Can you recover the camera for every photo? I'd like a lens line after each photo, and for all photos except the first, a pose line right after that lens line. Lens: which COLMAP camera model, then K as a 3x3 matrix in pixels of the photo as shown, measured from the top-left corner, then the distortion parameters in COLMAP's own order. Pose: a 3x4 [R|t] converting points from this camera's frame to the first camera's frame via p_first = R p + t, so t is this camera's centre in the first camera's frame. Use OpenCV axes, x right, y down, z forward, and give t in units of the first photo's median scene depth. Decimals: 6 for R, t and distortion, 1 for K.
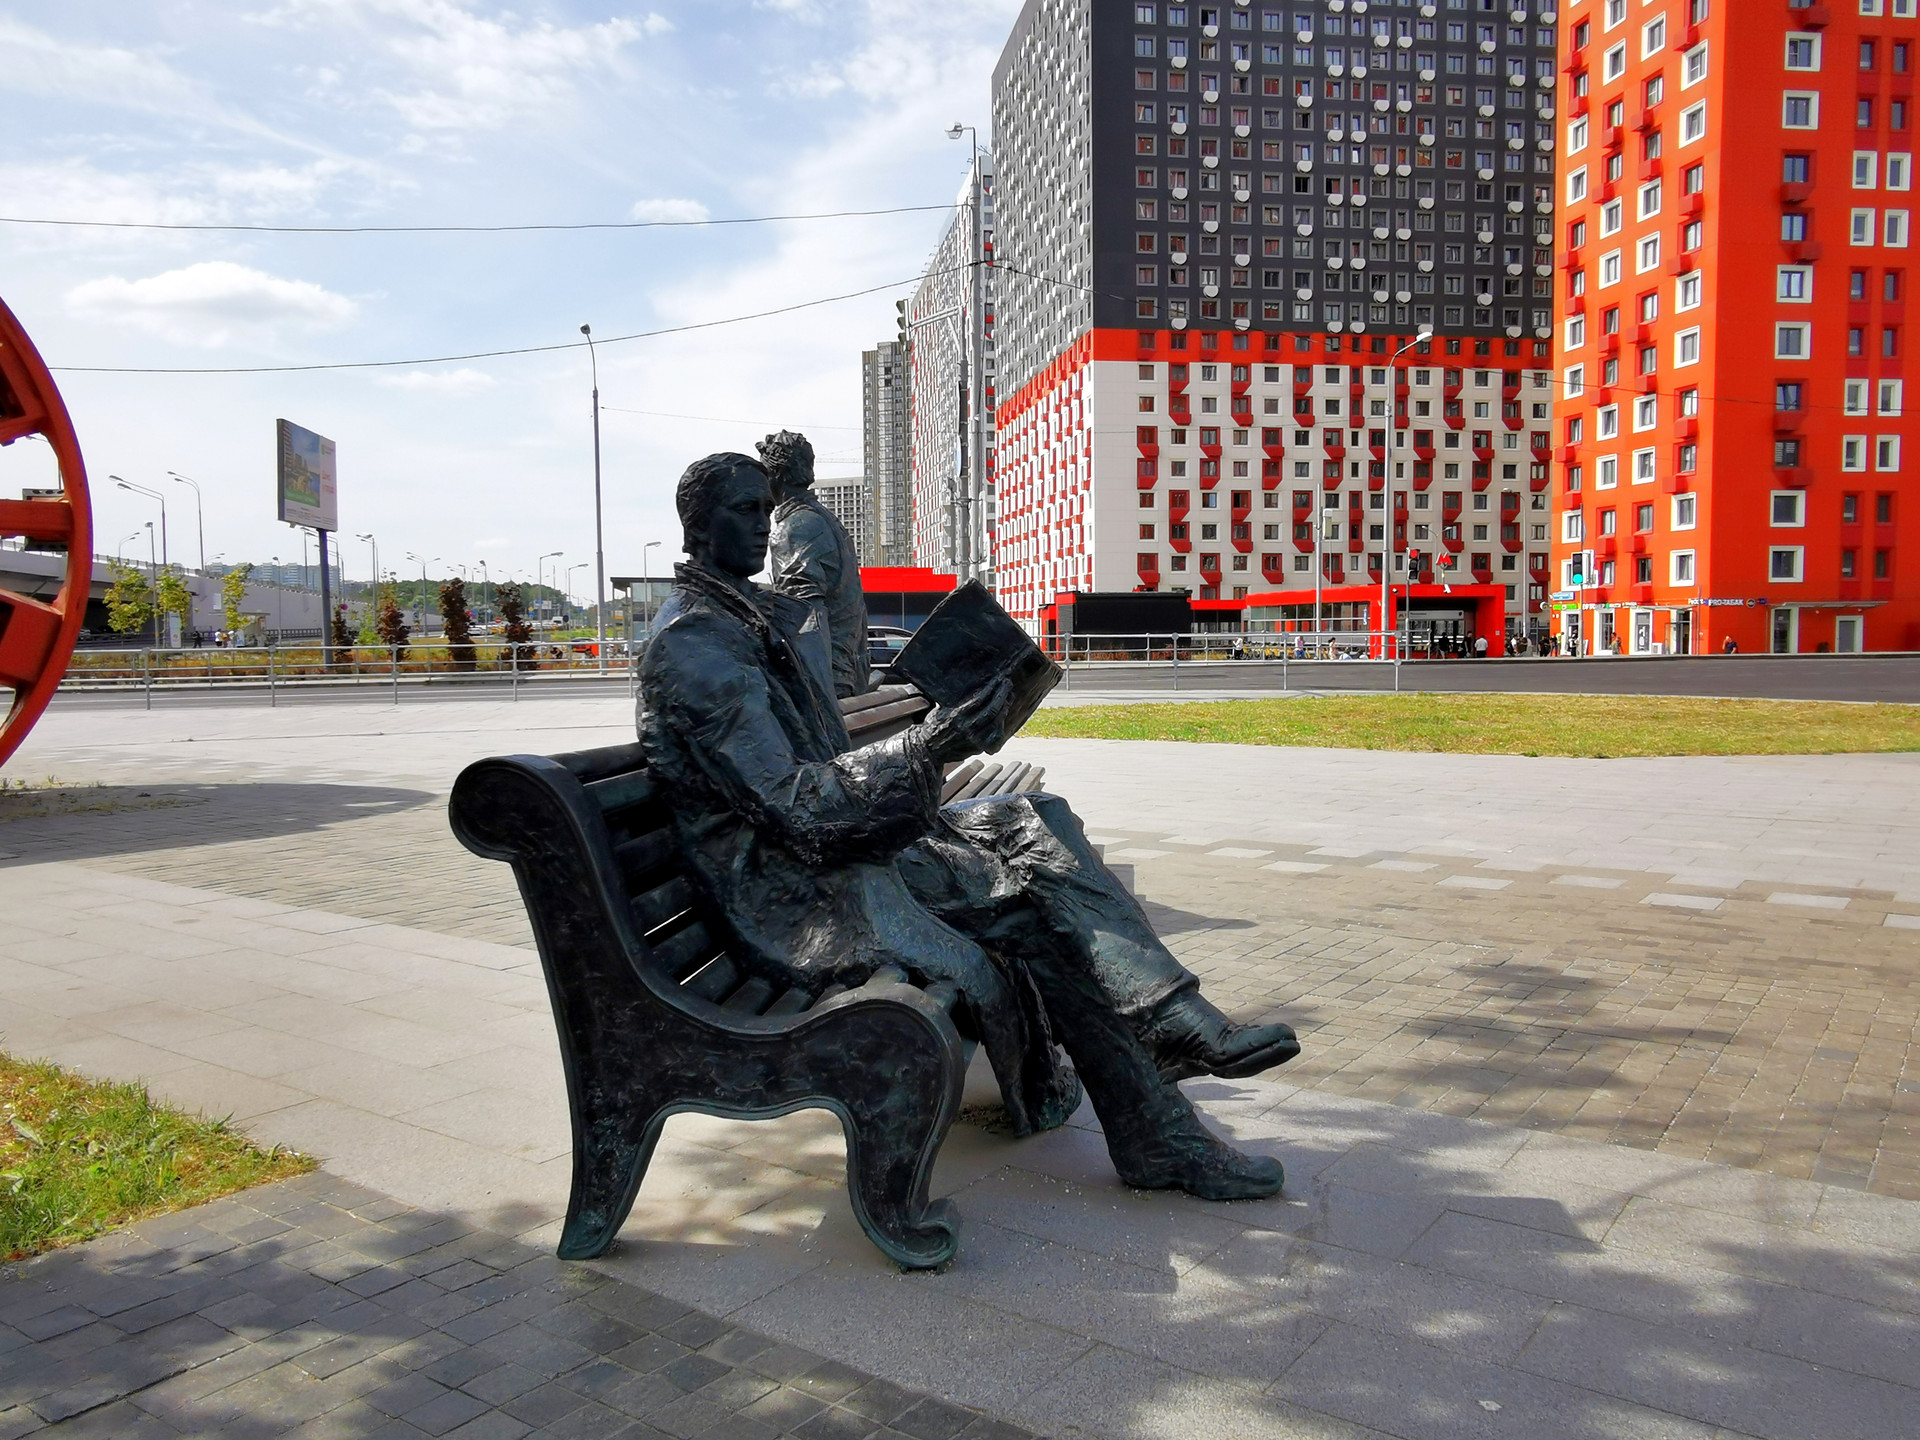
lens RADIAL K [[1418.0, 0, 960.0], [0, 1418.0, 720.0], [0, 0, 1]] dist [-0.085880, 0.148159]
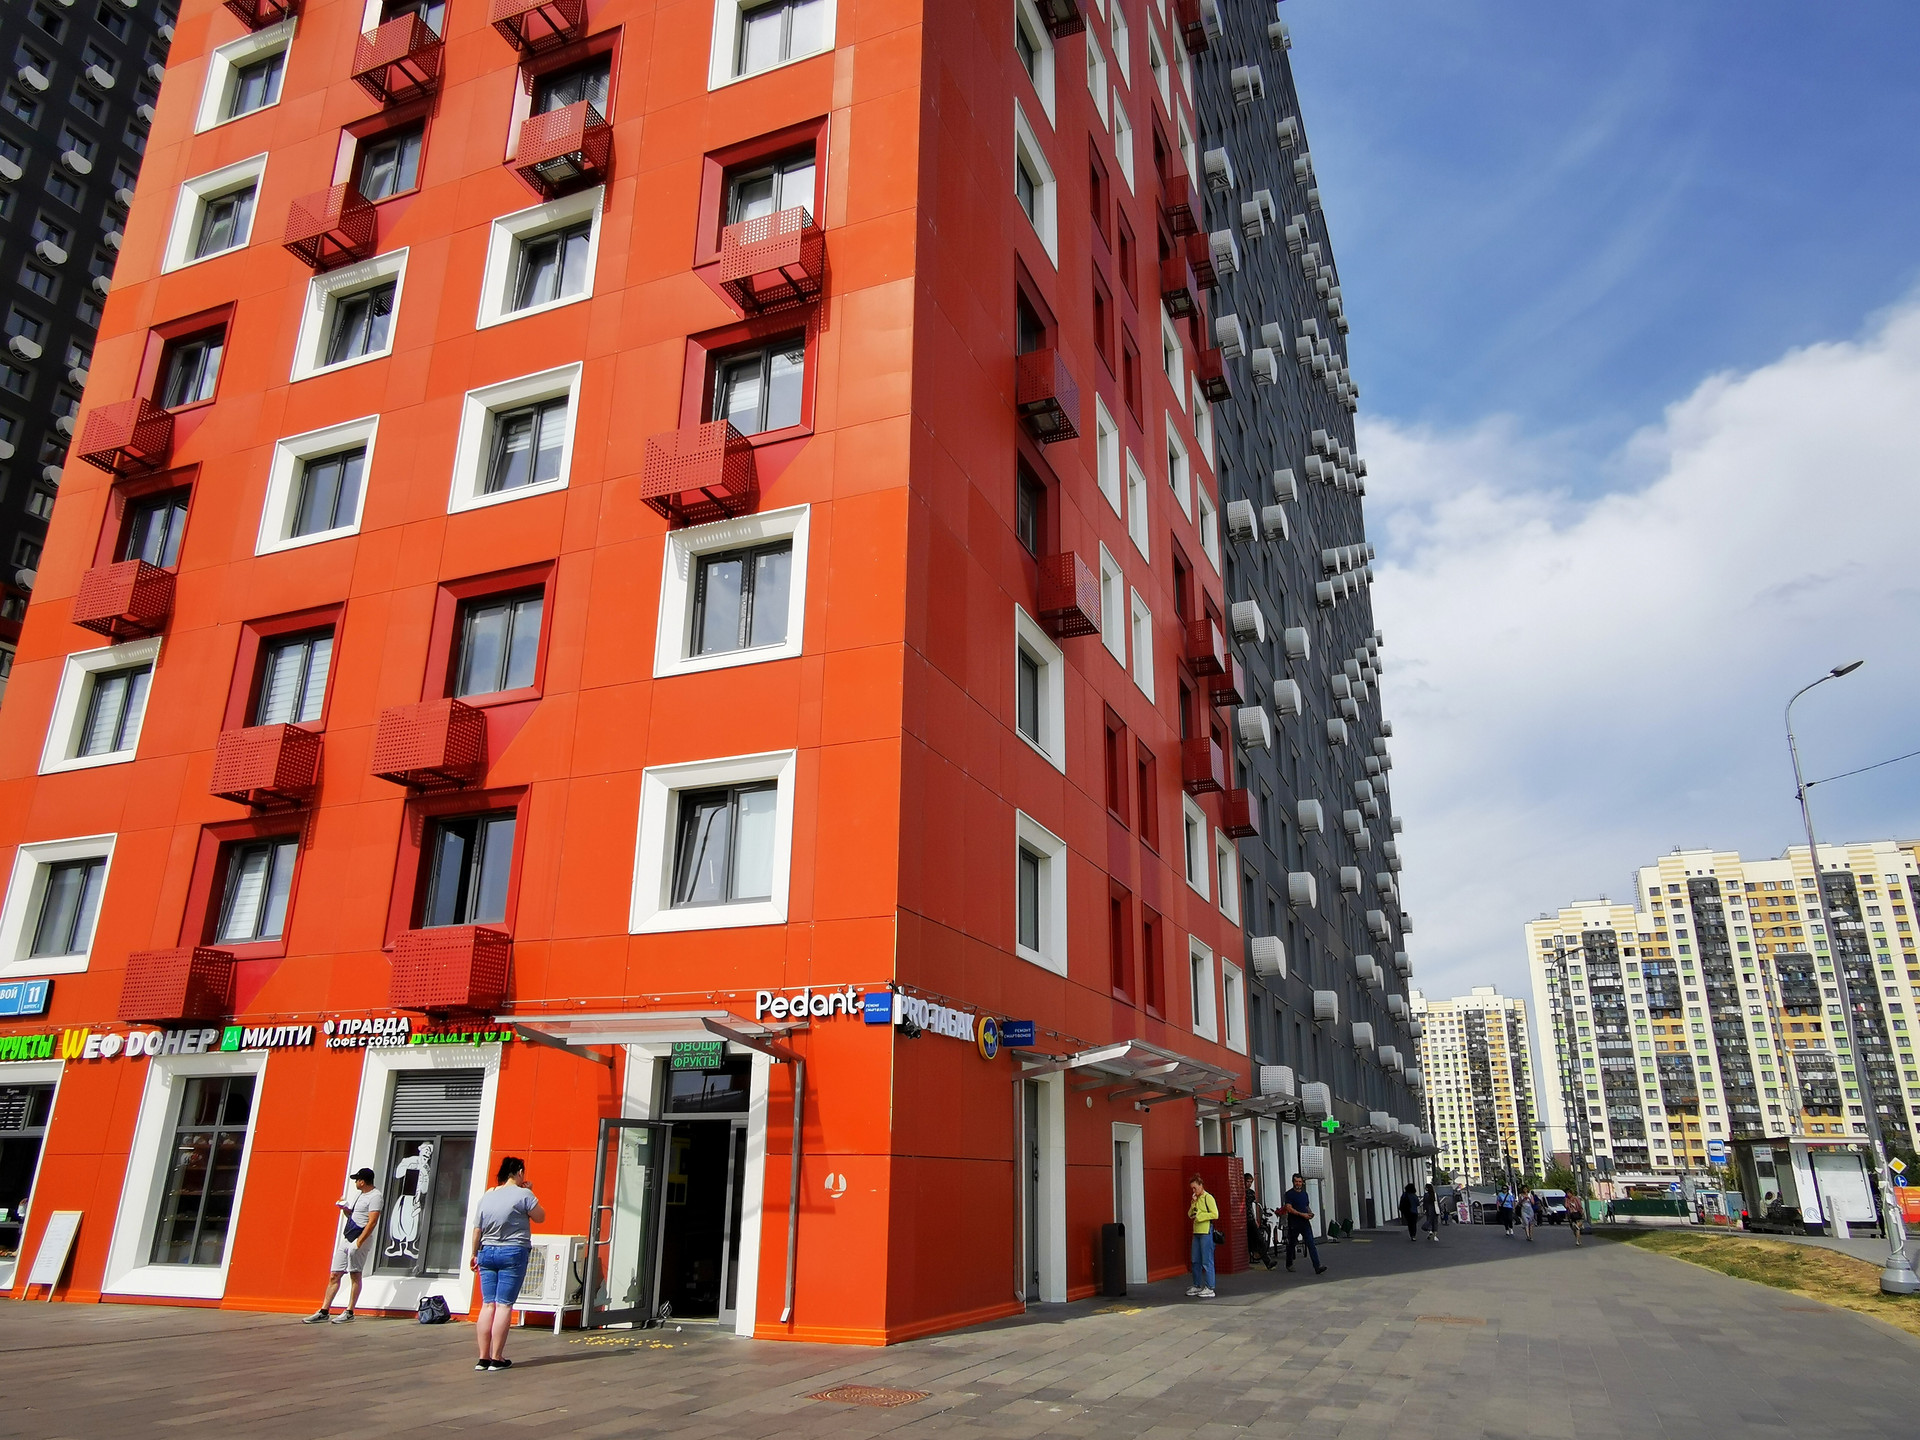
lens RADIAL K [[1316.9, 0, 960.0], [0, 1316.9, 720.0], [0, 0, 1]] dist [0.010859, -0.003184]
pose [[0.502946, 0.296435, 0.811894, 0.217982], [0.040910, 0.930129, -0.364946, -0.031138], [-0.863349, 0.216762, 0.455677, 0.513227]]
